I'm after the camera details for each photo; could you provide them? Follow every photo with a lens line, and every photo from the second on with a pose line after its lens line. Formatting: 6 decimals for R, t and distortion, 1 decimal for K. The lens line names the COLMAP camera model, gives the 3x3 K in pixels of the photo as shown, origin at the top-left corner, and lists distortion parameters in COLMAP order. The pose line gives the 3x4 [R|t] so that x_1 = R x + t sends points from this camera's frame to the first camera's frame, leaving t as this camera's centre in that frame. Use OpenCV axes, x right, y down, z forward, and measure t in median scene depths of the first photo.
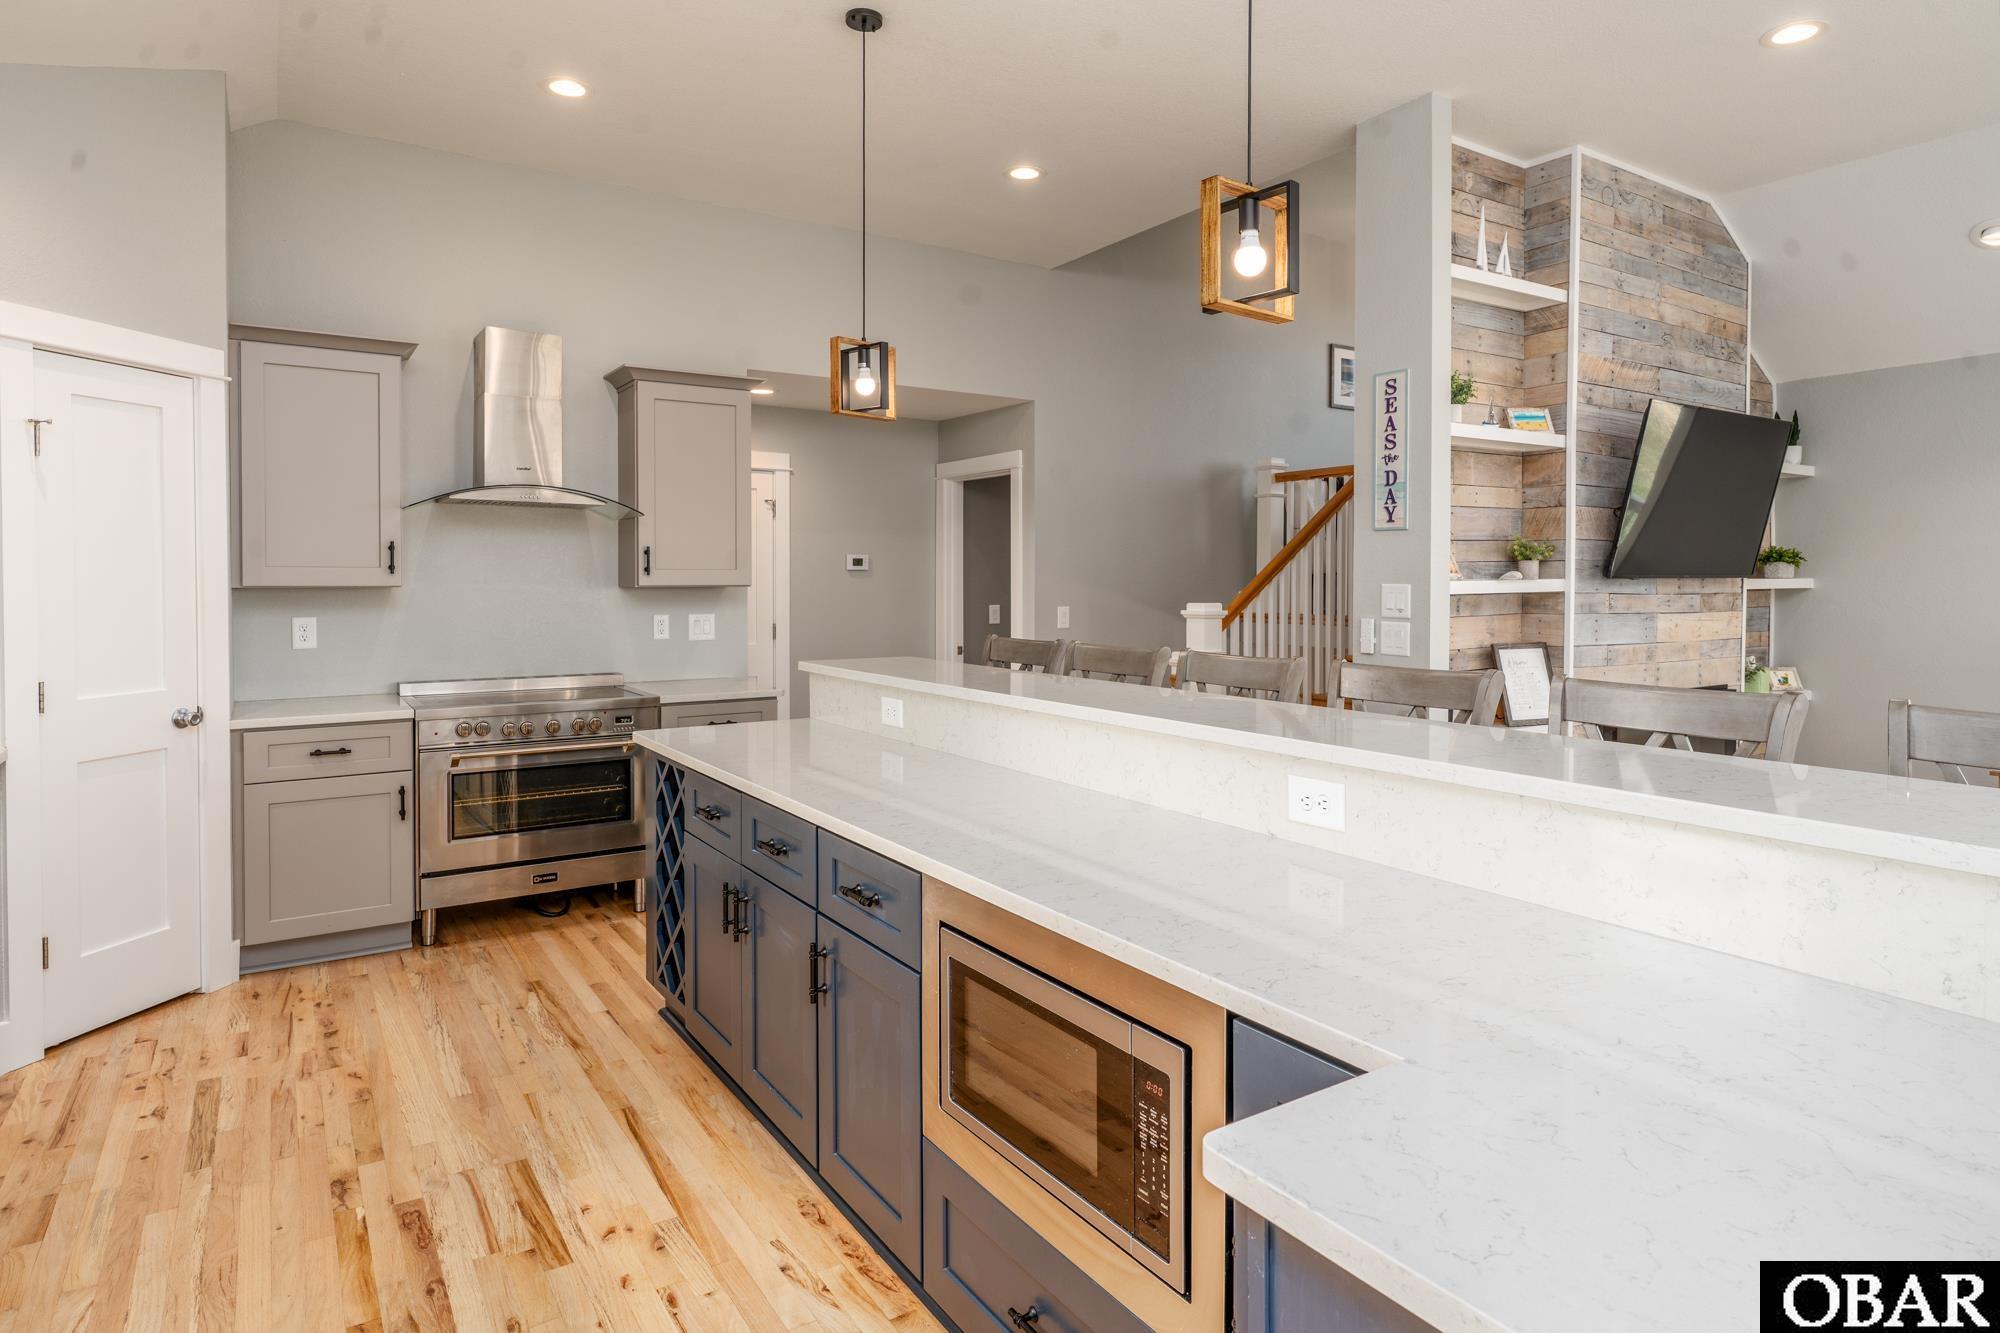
lens RADIAL K [[1093.0, 0, 952.7], [0, 1093.0, 599.6], [0, 0, 1]] dist [-0.005437, 0.005496]
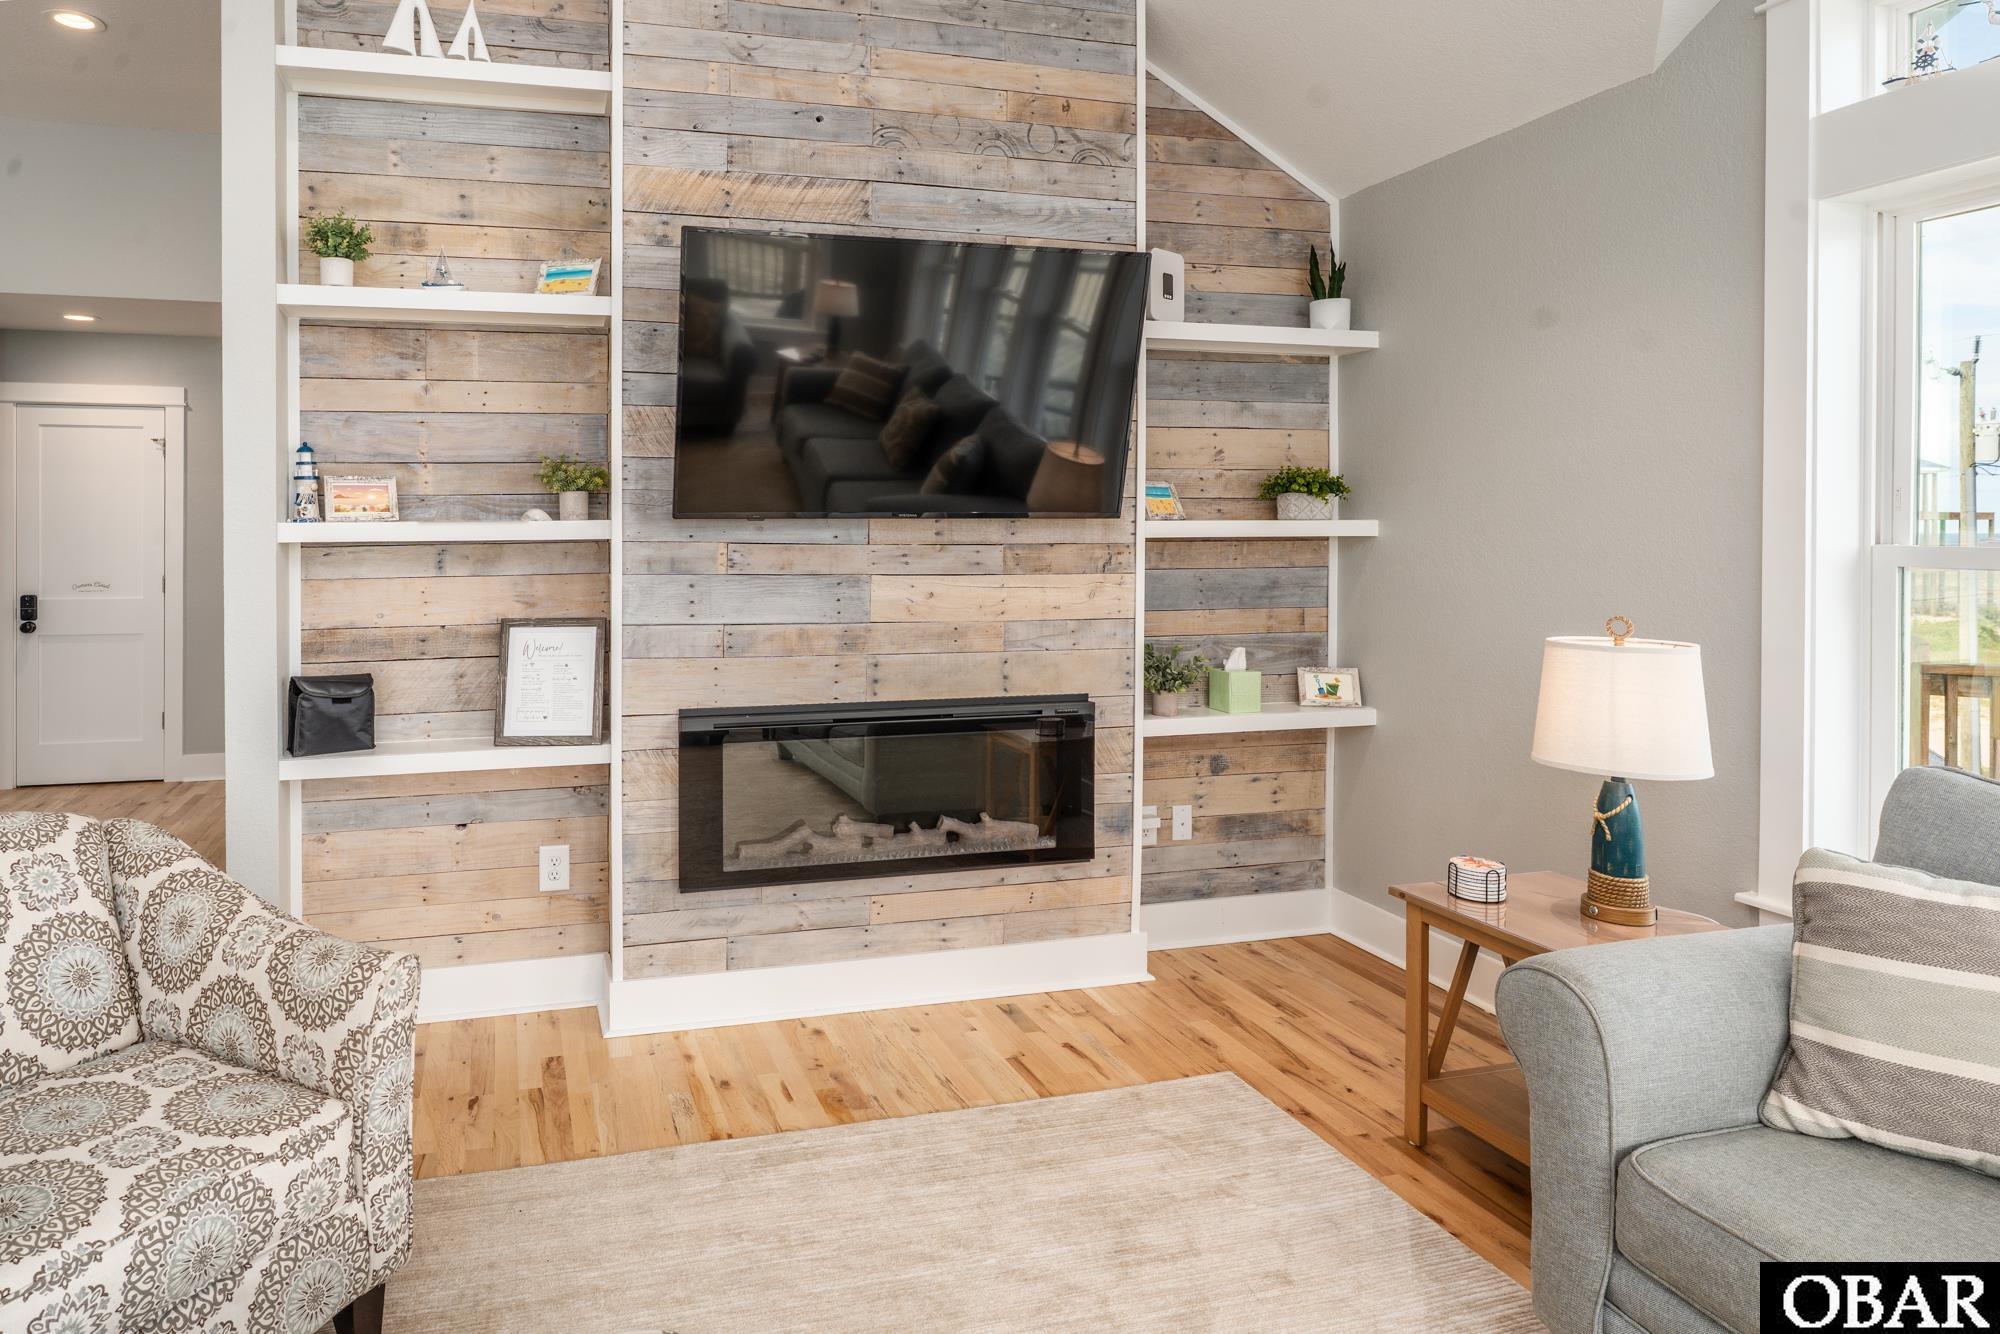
lens RADIAL K [[1093.0, 0, 789.4], [0, 1093.0, 539.5], [0, 0, 1]] dist [-0.005437, 0.005496]
pose [[0.944652, 0.003043, -0.328060, 1.538795], [-0.005966, 0.999951, -0.007904, -0.005119], [0.328020, 0.009424, 0.944624, 0.754140]]
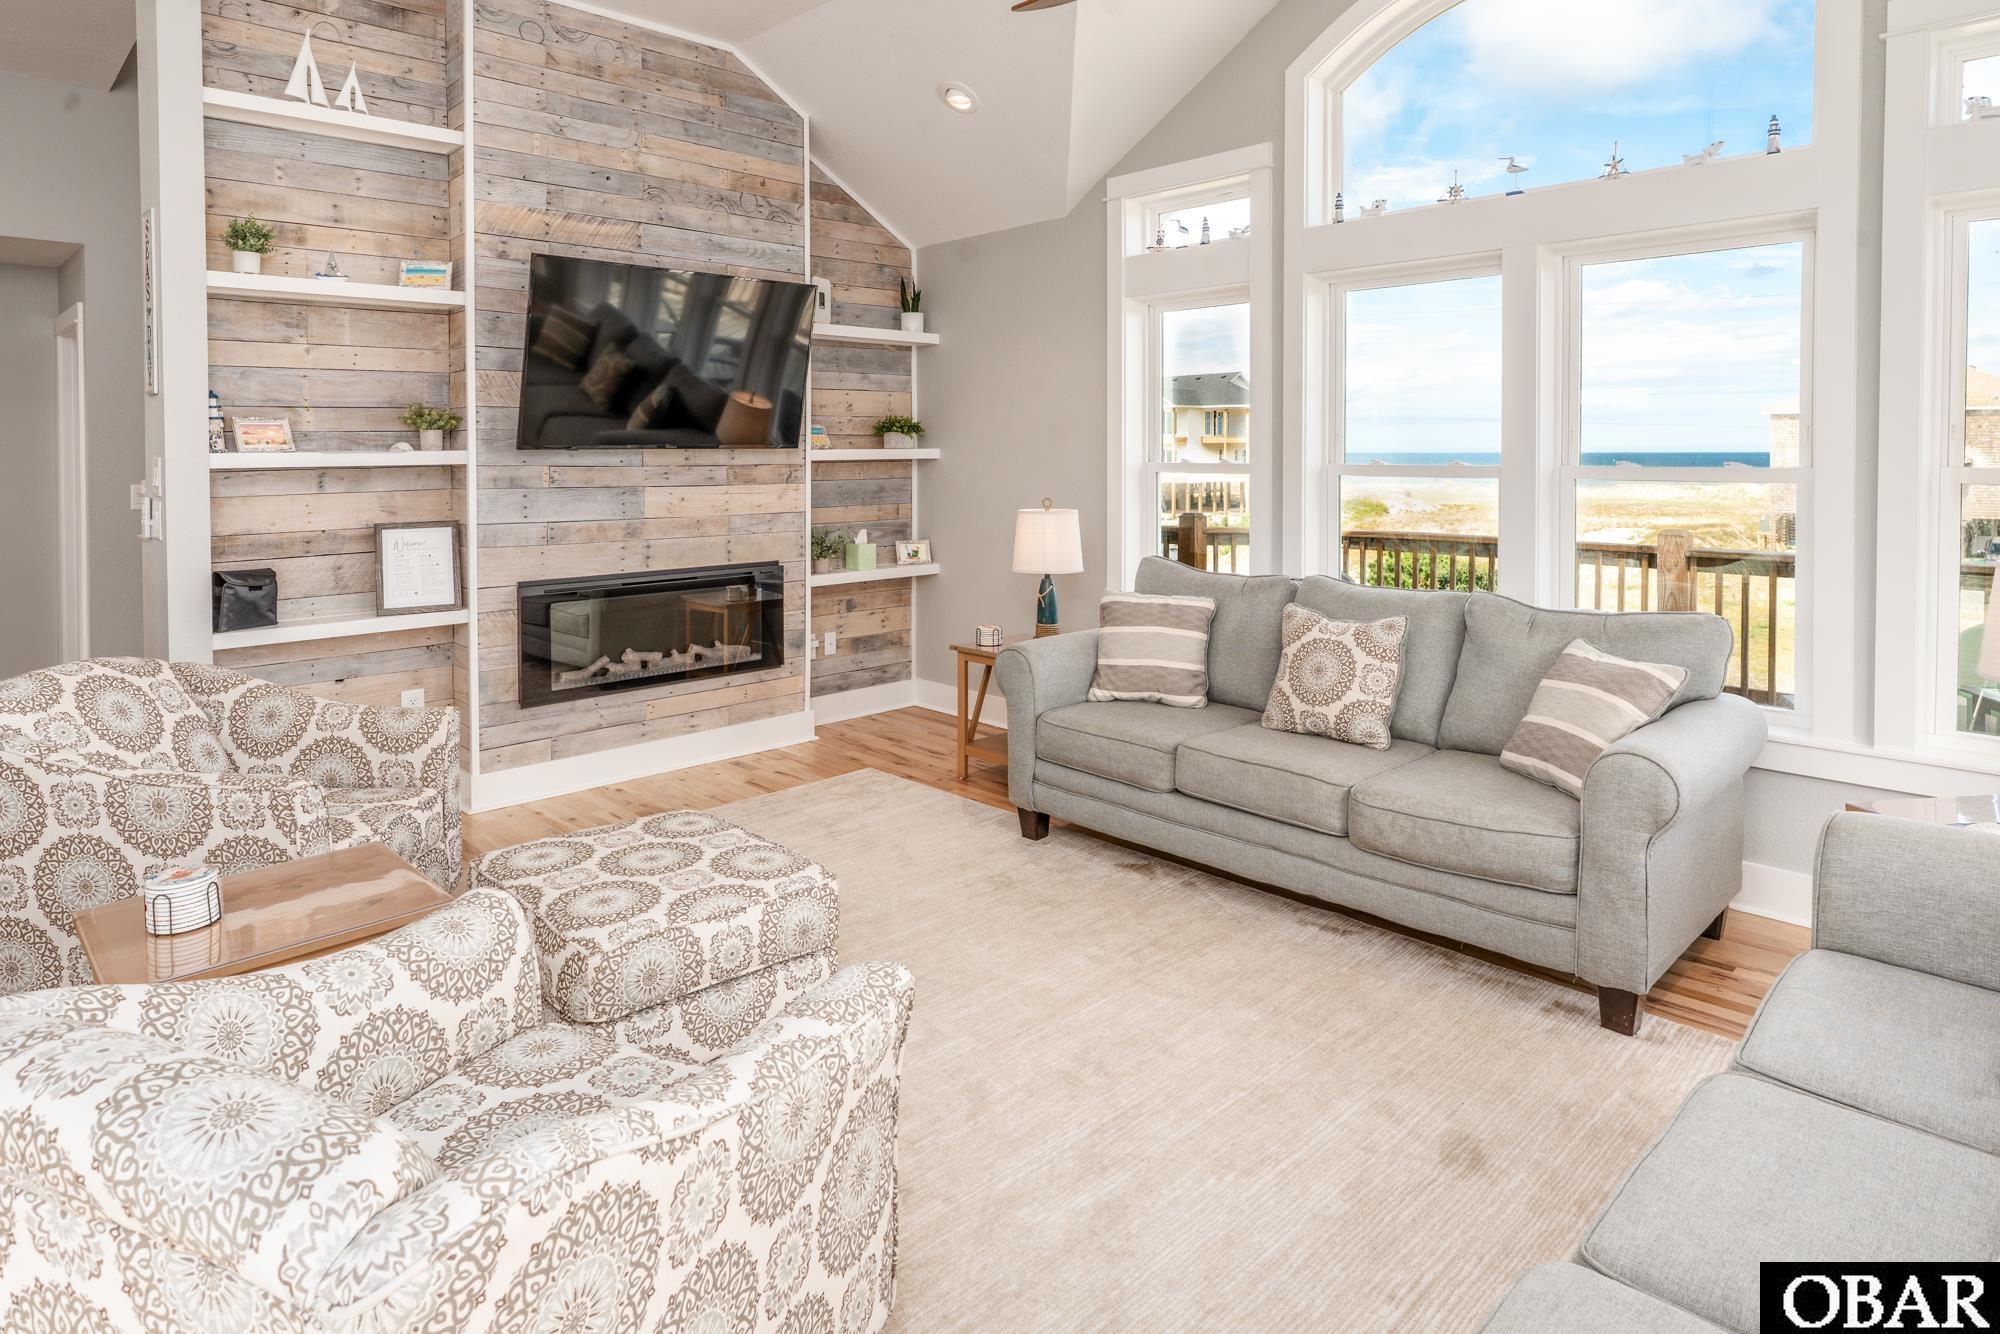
lens RADIAL K [[1093.0, 0, 922.9], [0, 1093.0, 474.1], [0, 0, 1]] dist [-0.005437, 0.005496]
pose [[0.987389, -0.006014, 0.158202, 1.398767], [0.005622, 0.999980, 0.002921, 0.000530], [-0.158216, -0.001995, 0.987403, 0.078954]]
